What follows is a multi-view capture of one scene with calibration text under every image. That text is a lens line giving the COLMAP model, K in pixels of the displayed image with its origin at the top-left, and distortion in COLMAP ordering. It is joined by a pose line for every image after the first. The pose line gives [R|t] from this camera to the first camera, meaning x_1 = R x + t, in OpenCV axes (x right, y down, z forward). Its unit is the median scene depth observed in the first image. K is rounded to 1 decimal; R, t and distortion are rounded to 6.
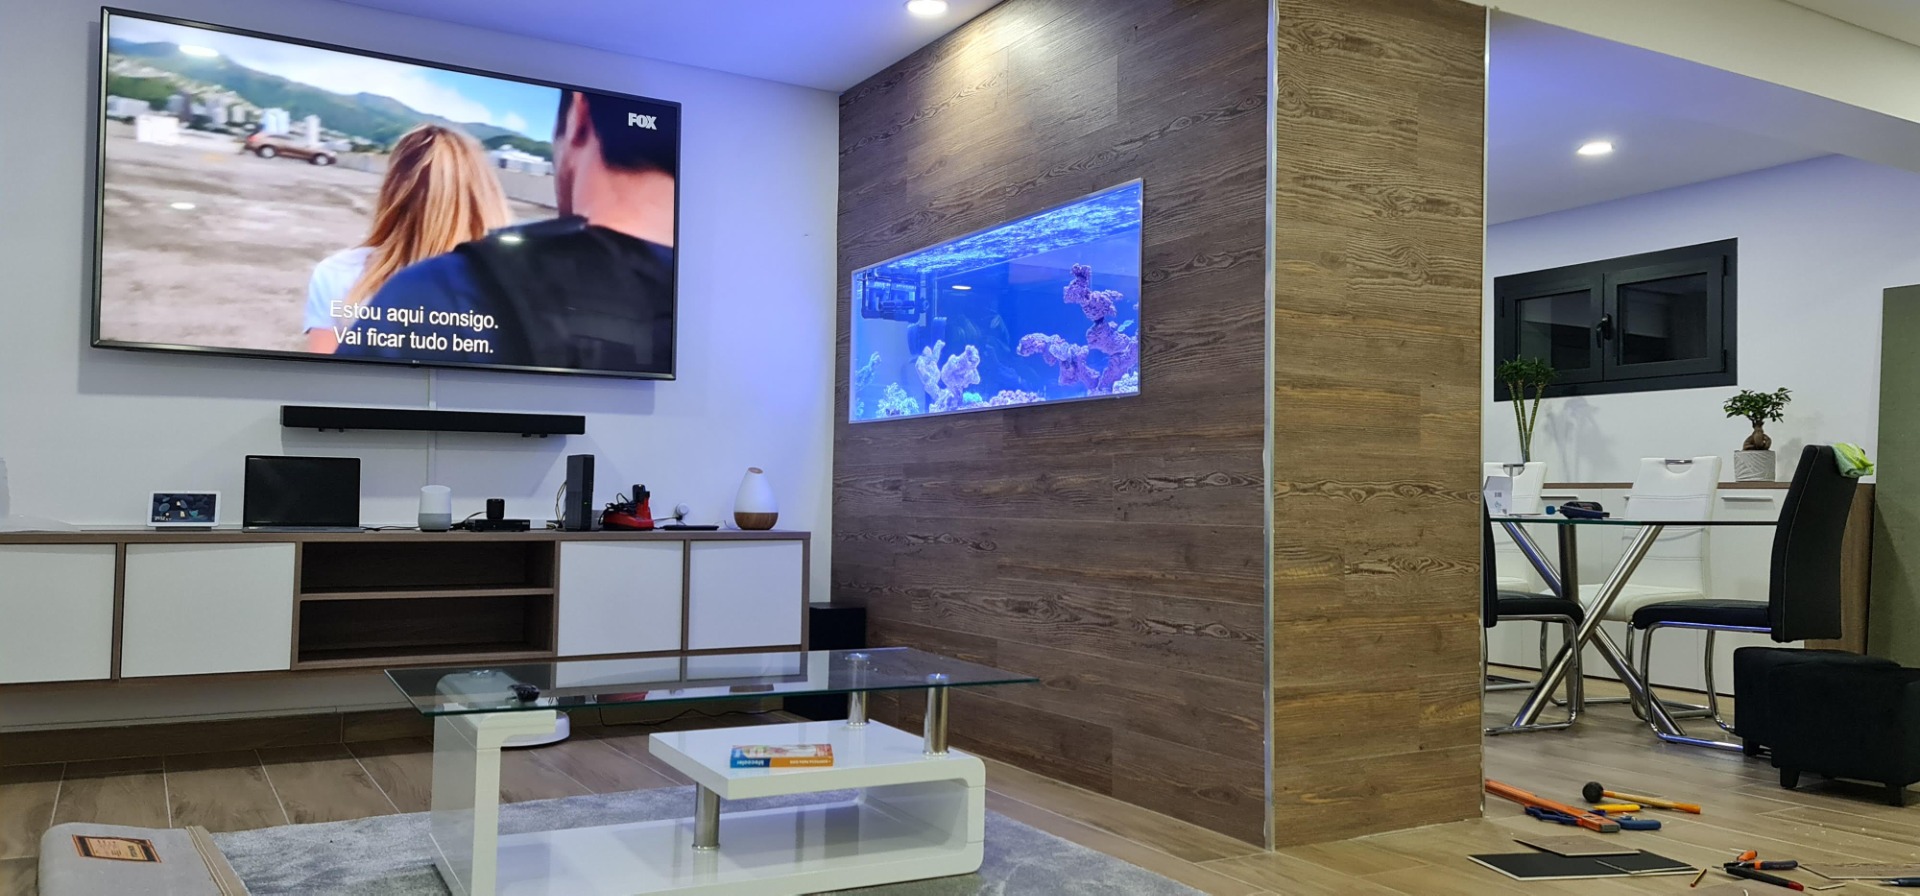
lens RADIAL K [[1396.7, 0, 963.3], [0, 1396.7, 456.2], [0, 0, 1]] dist [0.080171, -0.028616]
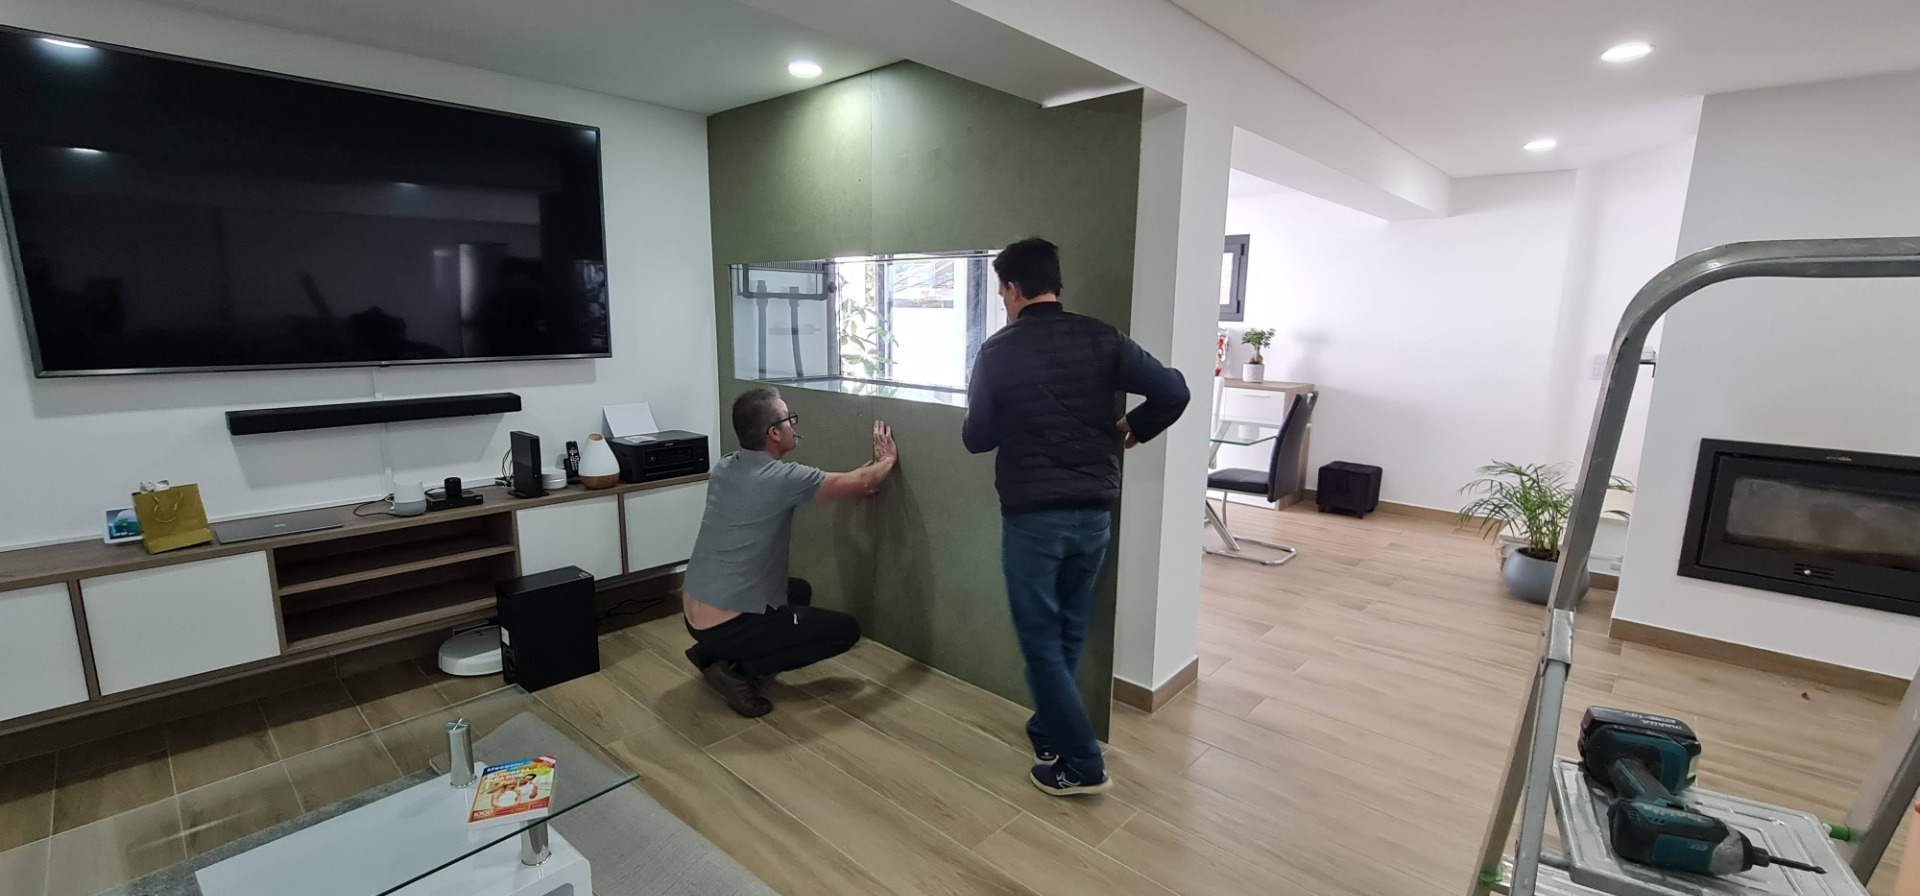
lens RADIAL K [[790.2, 0, 964.1], [0, 790.2, 453.6], [0, 0, 1]] dist [-0.000329, -0.000351]
pose [[0.954853, -0.052354, 0.292430, -0.108827], [-0.011200, 0.977305, 0.211540, -0.135367], [-0.296869, -0.205265, 0.932596, 0.241025]]
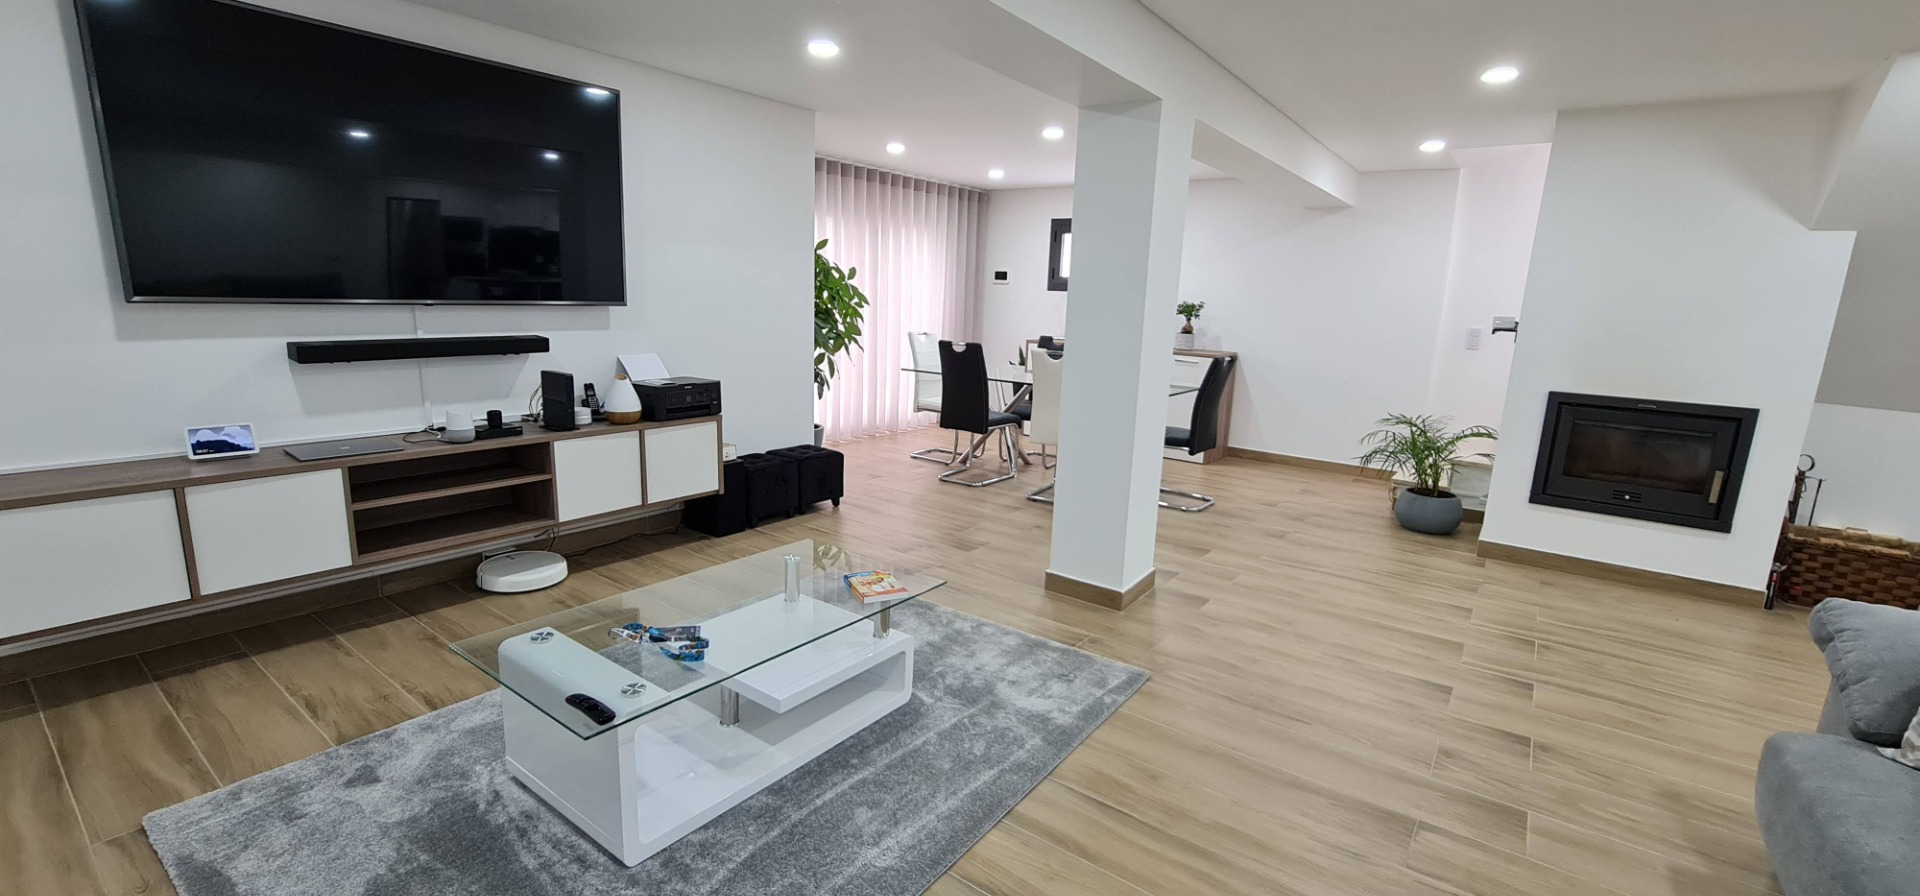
lens RADIAL K [[790.2, 0, 964.2], [0, 790.2, 452.9], [0, 0, 1]] dist [-0.000329, -0.000351]
pose [[0.918649, -0.056196, 0.391056, -0.216386], [-0.040119, 0.971445, 0.233846, -0.118357], [-0.393031, -0.230512, 0.890163, 0.164290]]
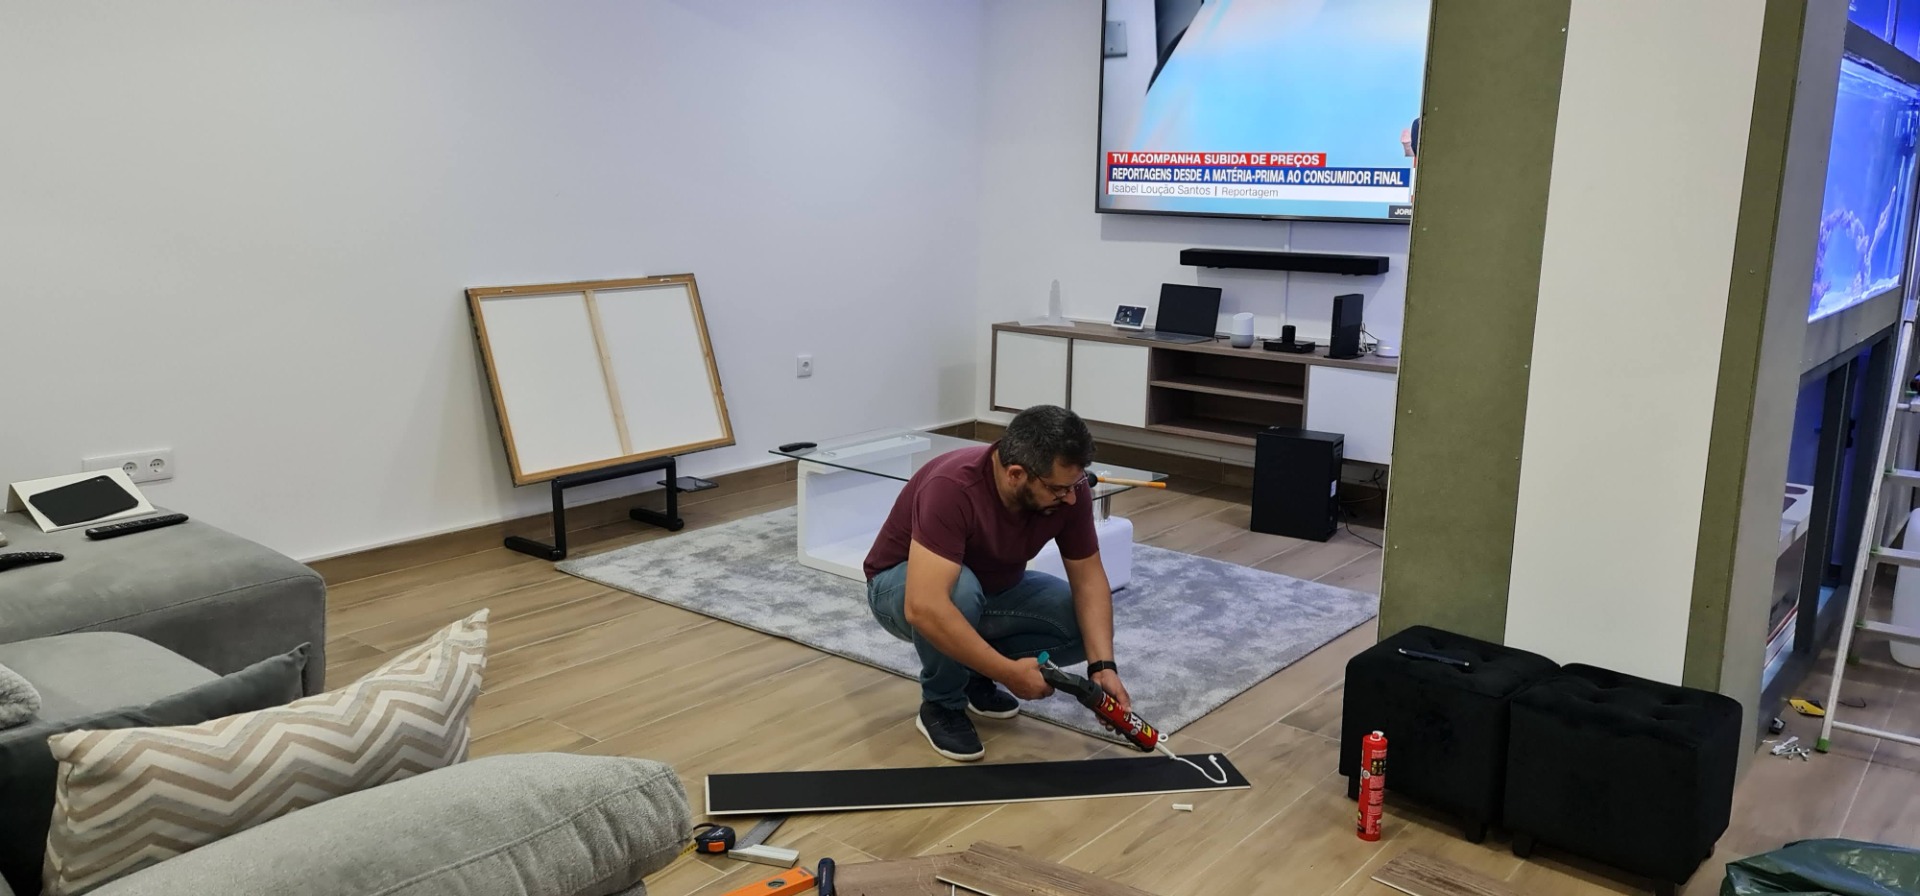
lens RADIAL K [[1396.7, 0, 948.8], [0, 1396.7, 441.4], [0, 0, 1]] dist [0.080171, -0.028616]
pose [[0.350889, 0.175881, -0.919752, 0.762938], [0.016049, 0.980929, 0.193702, -0.119672], [0.936280, -0.082729, 0.341374, 0.249243]]
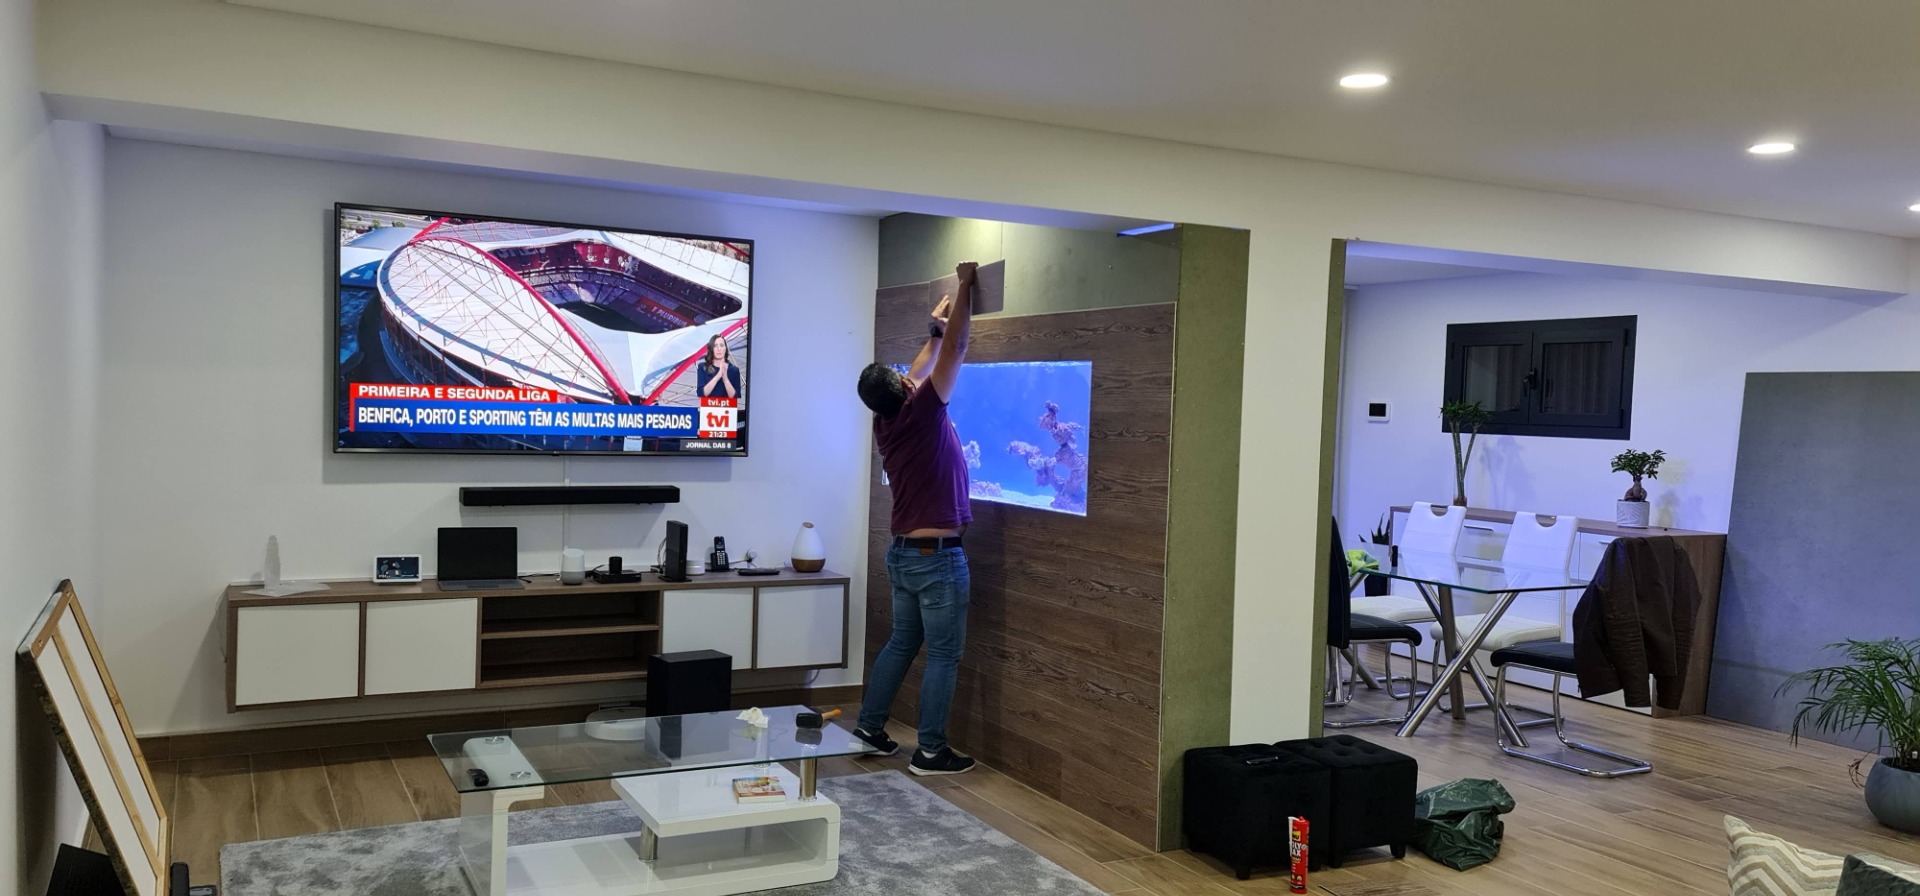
lens RADIAL K [[1396.7, 0, 954.5], [0, 1396.7, 472.4], [0, 0, 1]] dist [0.080171, -0.028616]
pose [[0.998895, 0.019703, -0.042662, 0.044203], [-0.016147, 0.996489, 0.082149, -0.161876], [0.044131, -0.081370, 0.995707, -0.301344]]
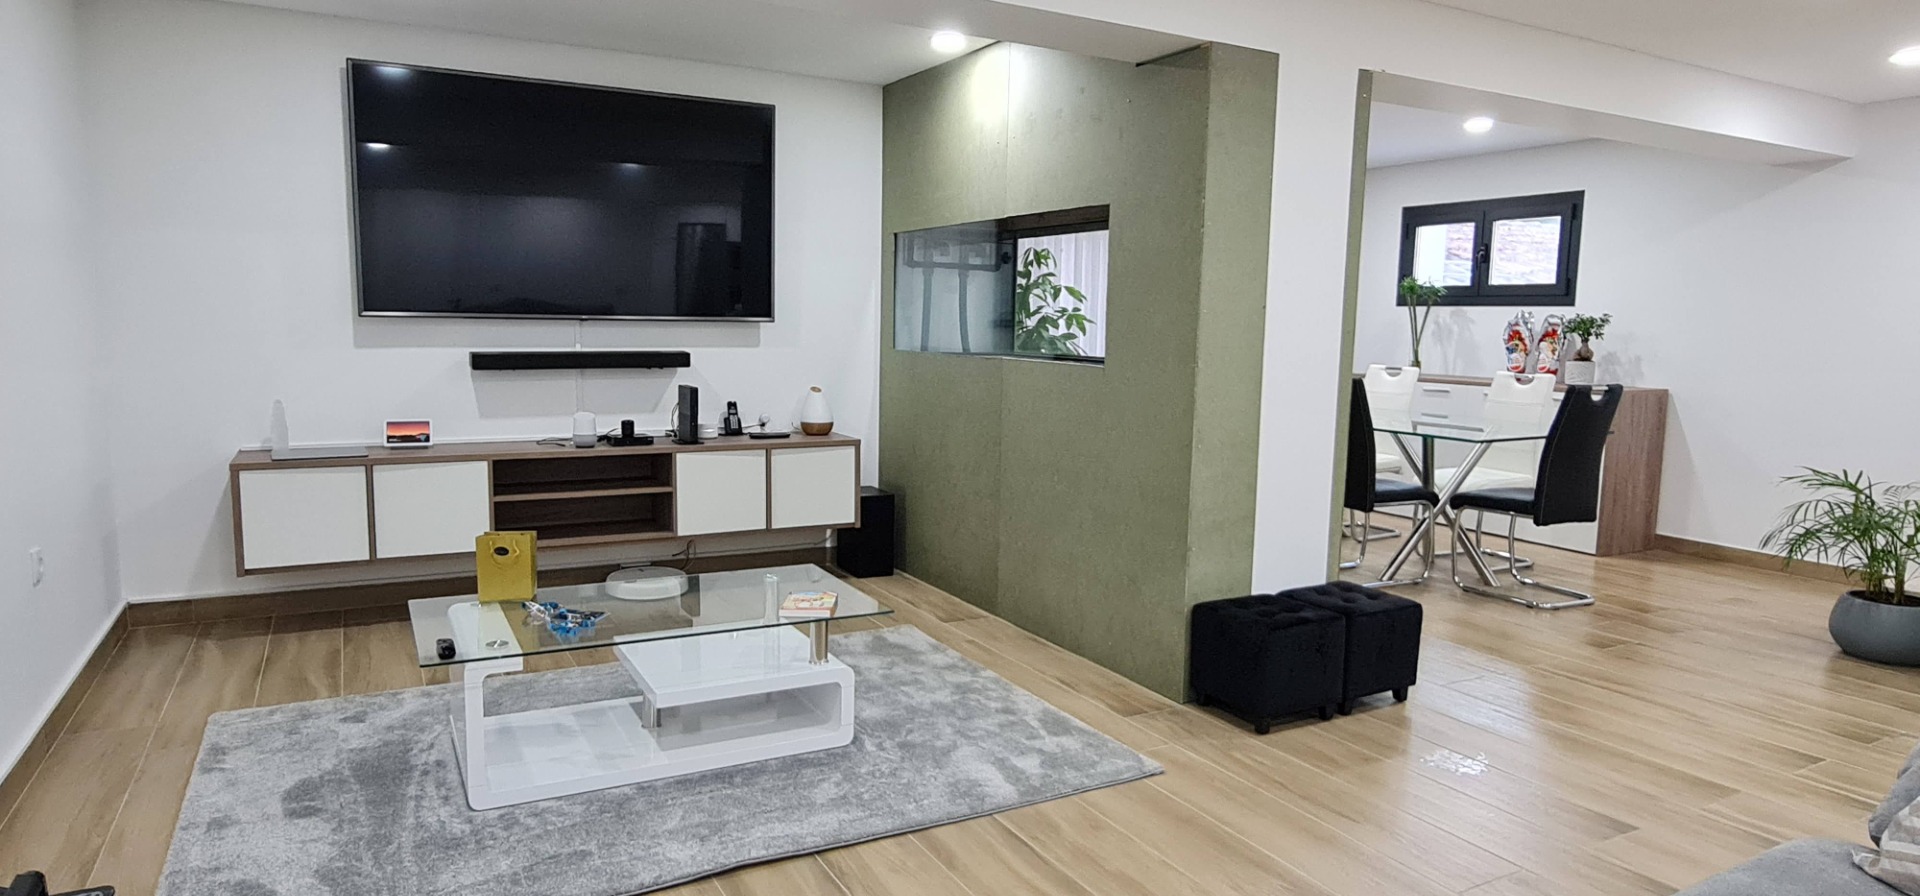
lens RADIAL K [[1120.7, 0, 975.4], [0, 1120.7, 461.7], [0, 0, 1]] dist [-0.004914, 0.002497]
pose [[0.999848, 0.007913, -0.015534, 0.018025], [-0.005333, 0.987165, 0.159612, -0.102098], [0.016598, -0.159505, 0.987058, -0.058733]]
